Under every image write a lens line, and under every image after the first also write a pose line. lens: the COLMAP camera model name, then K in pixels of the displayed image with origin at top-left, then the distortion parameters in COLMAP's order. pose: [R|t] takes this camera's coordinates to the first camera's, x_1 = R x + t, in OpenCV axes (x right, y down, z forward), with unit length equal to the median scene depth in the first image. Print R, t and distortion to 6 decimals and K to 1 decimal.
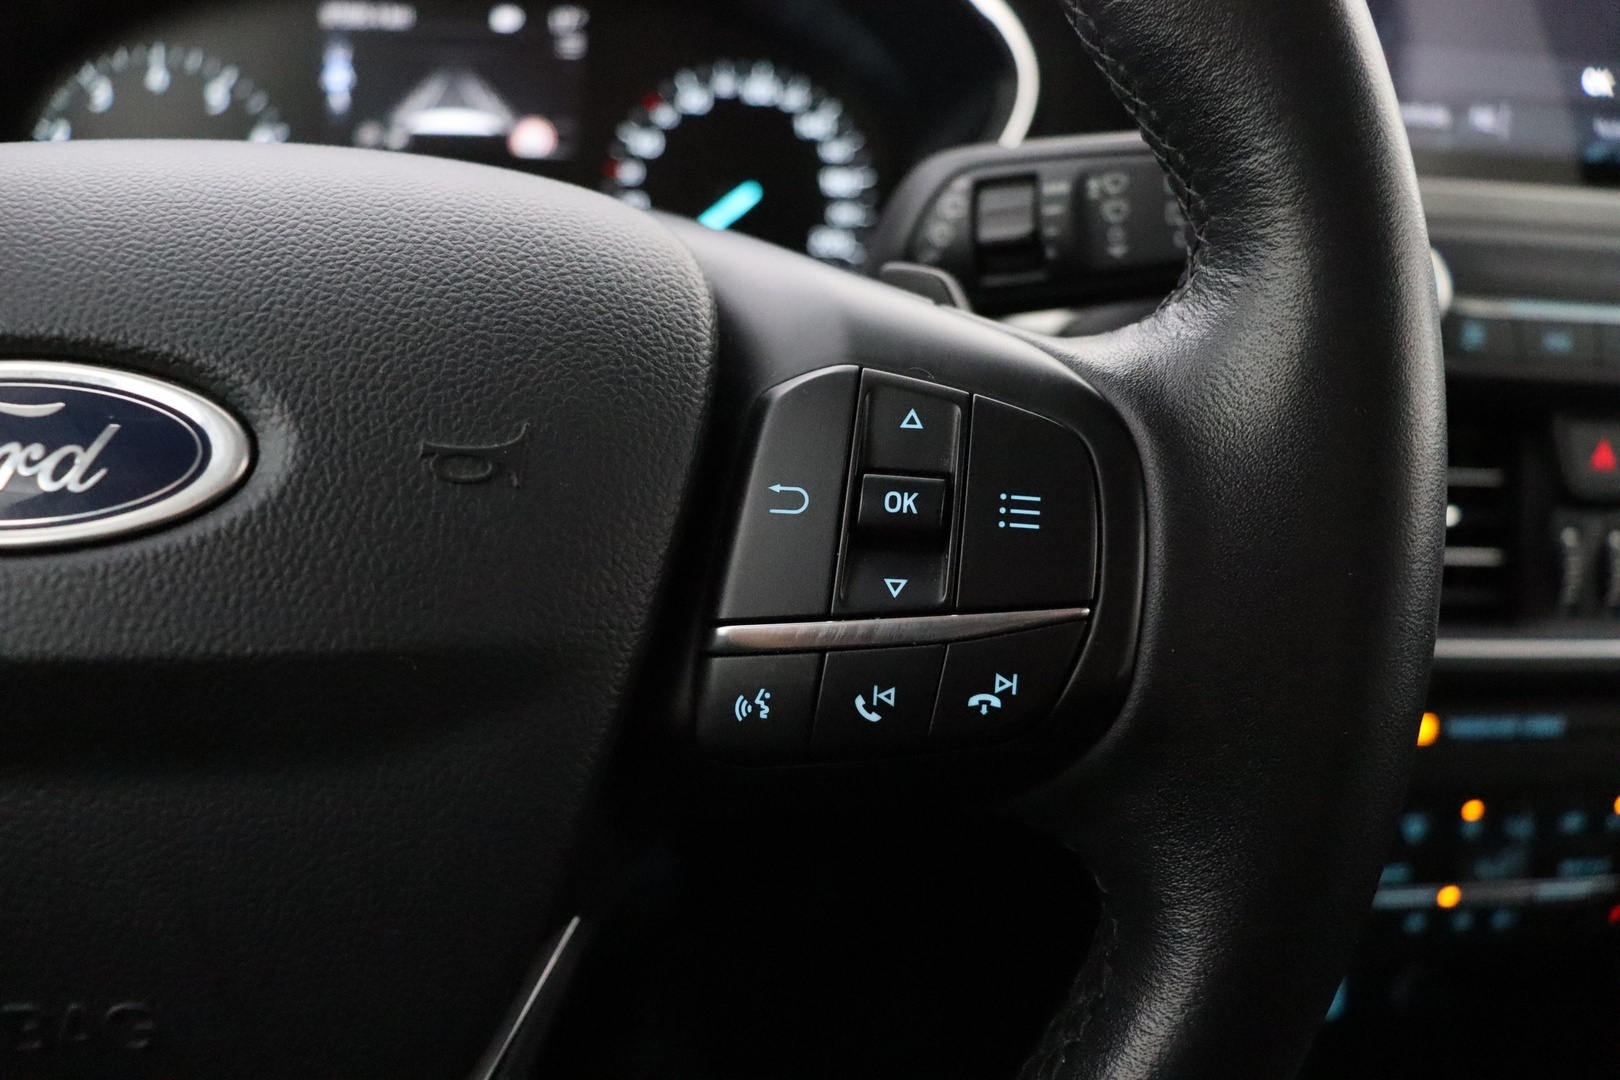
lens RADIAL K [[1355.7, 0, 810.3], [0, 1355.7, 548.5], [0, 0, 1]] dist [-0.105784, 0.016602]
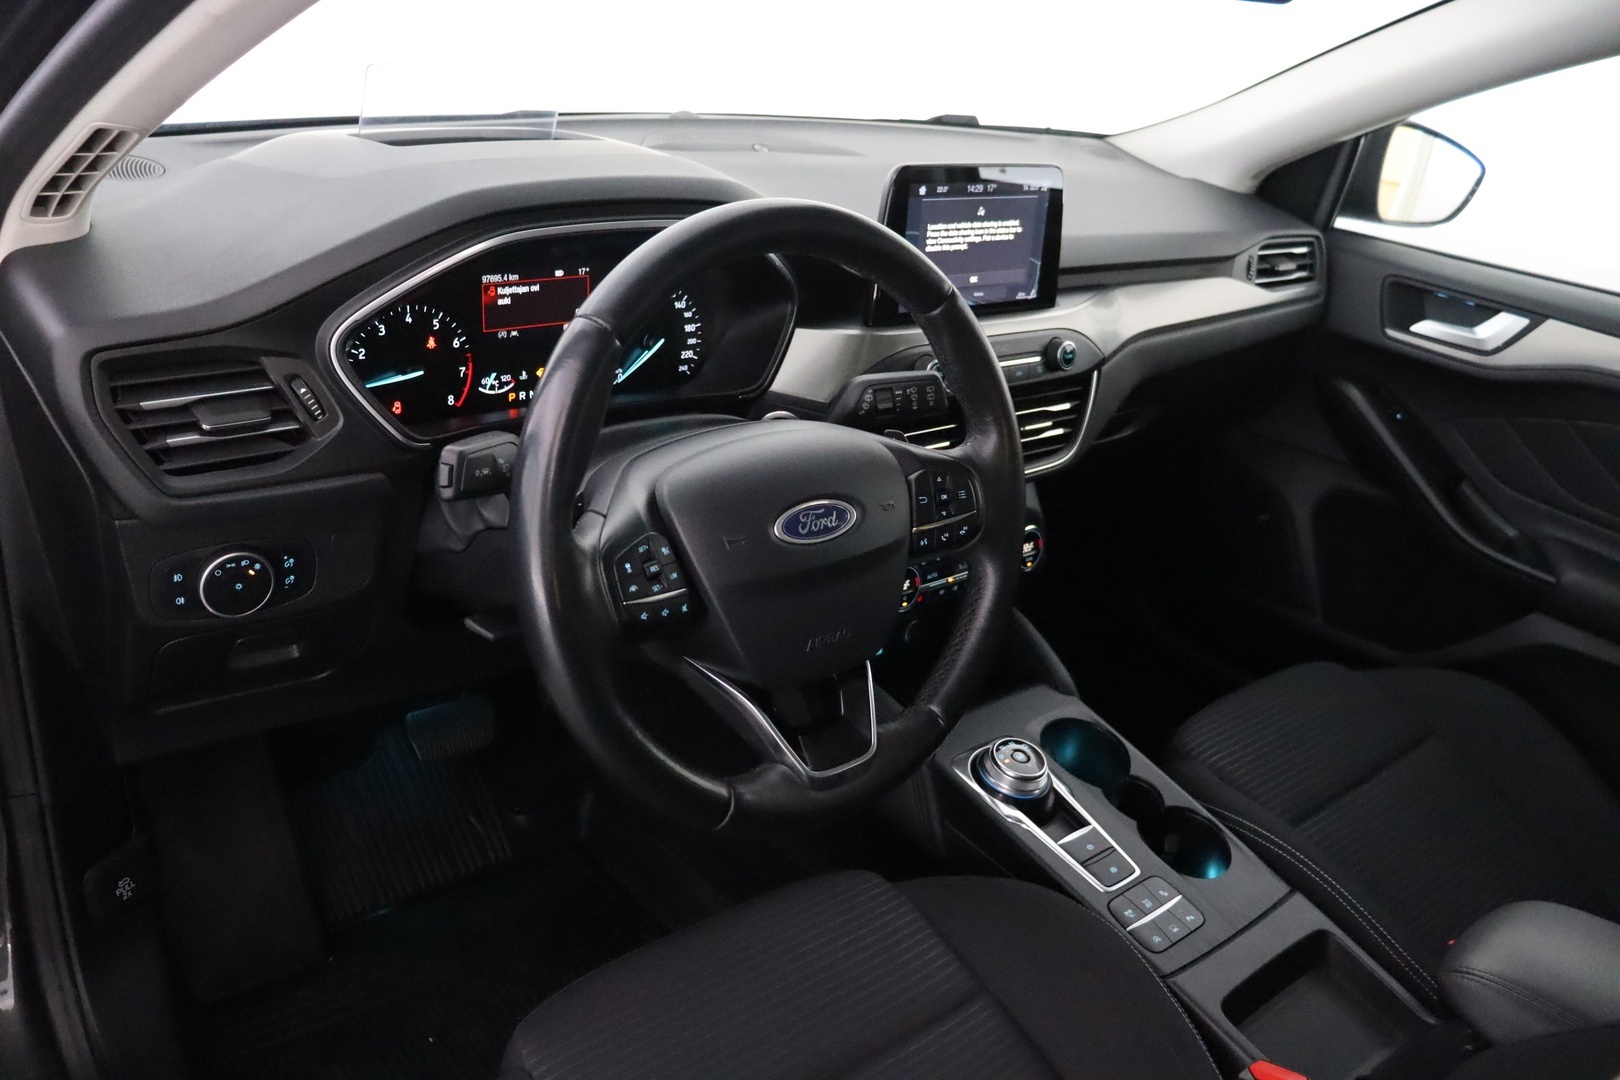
lens RADIAL K [[1355.7, 0, 807.2], [0, 1355.7, 533.3], [0, 0, 1]] dist [-0.105784, 0.016602]
pose [[0.840293, -0.185785, 0.509305, -1.400830], [0.123239, 0.980313, 0.154269, -0.351215], [-0.527940, -0.066865, 0.846646, -1.425236]]
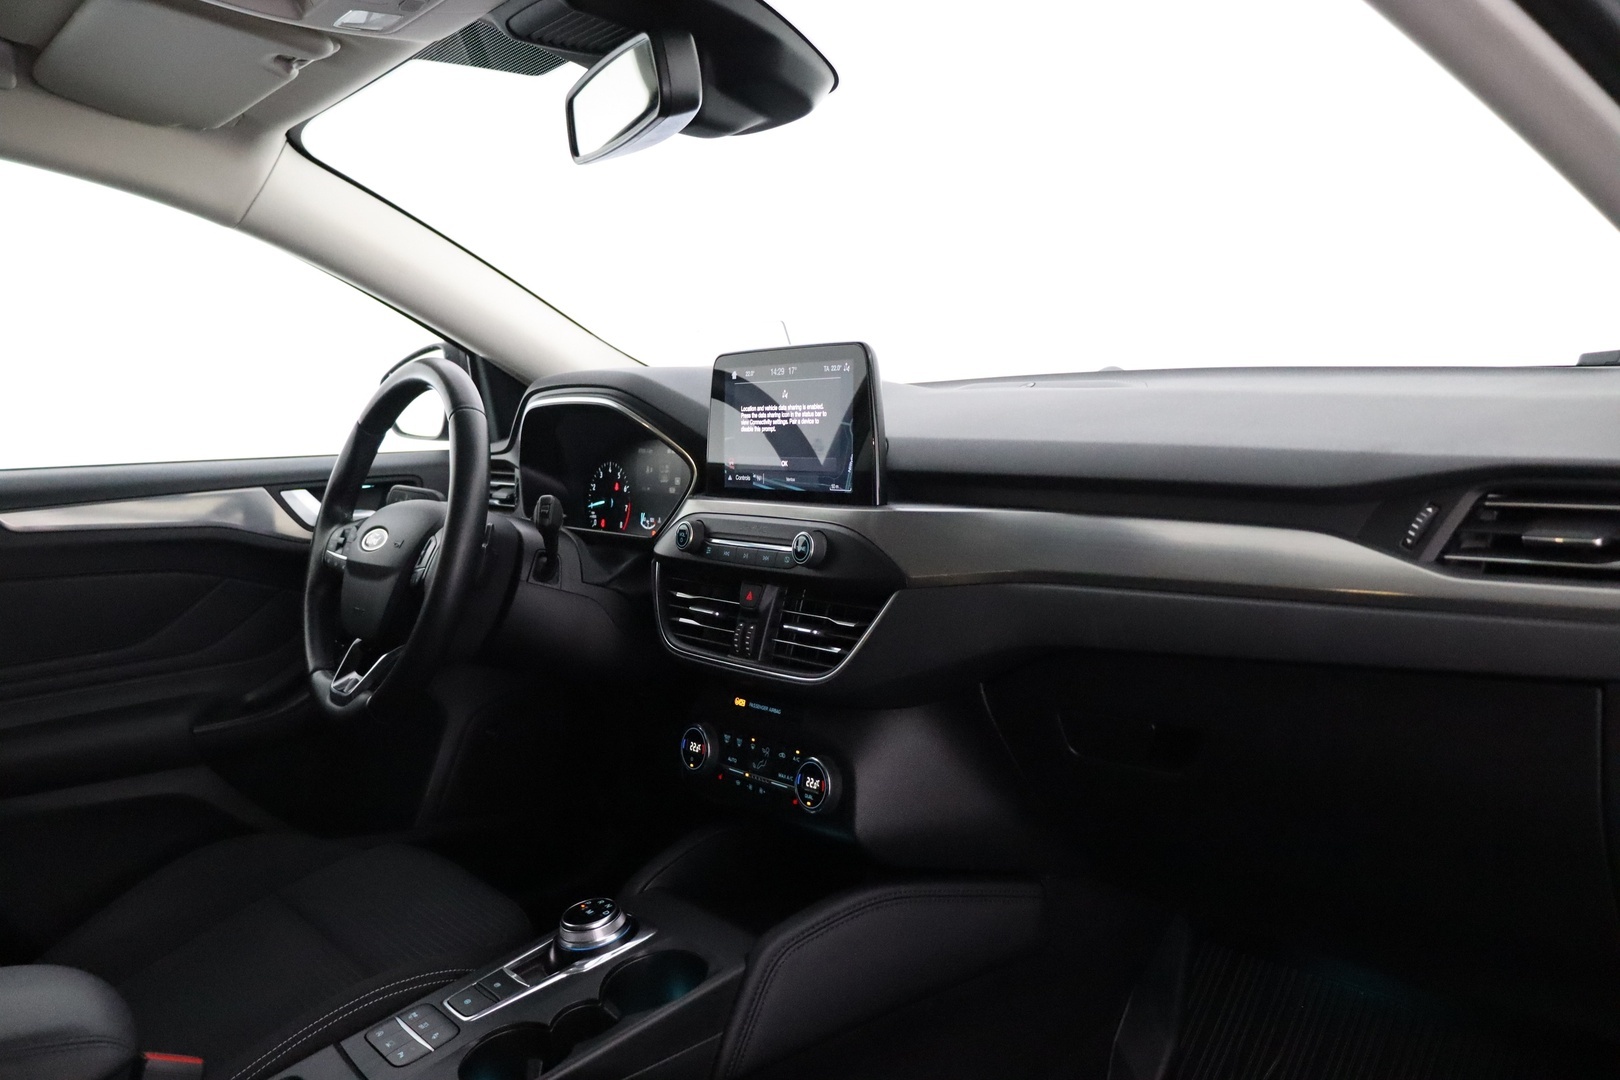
lens RADIAL K [[1355.7, 0, 807.7], [0, 1355.7, 544.5], [0, 0, 1]] dist [-0.105784, 0.016602]
pose [[0.503502, 0.014084, -0.863880, 3.448117], [-0.218421, 0.969464, -0.111498, 0.126348], [0.835930, 0.244829, 0.491203, -0.344424]]
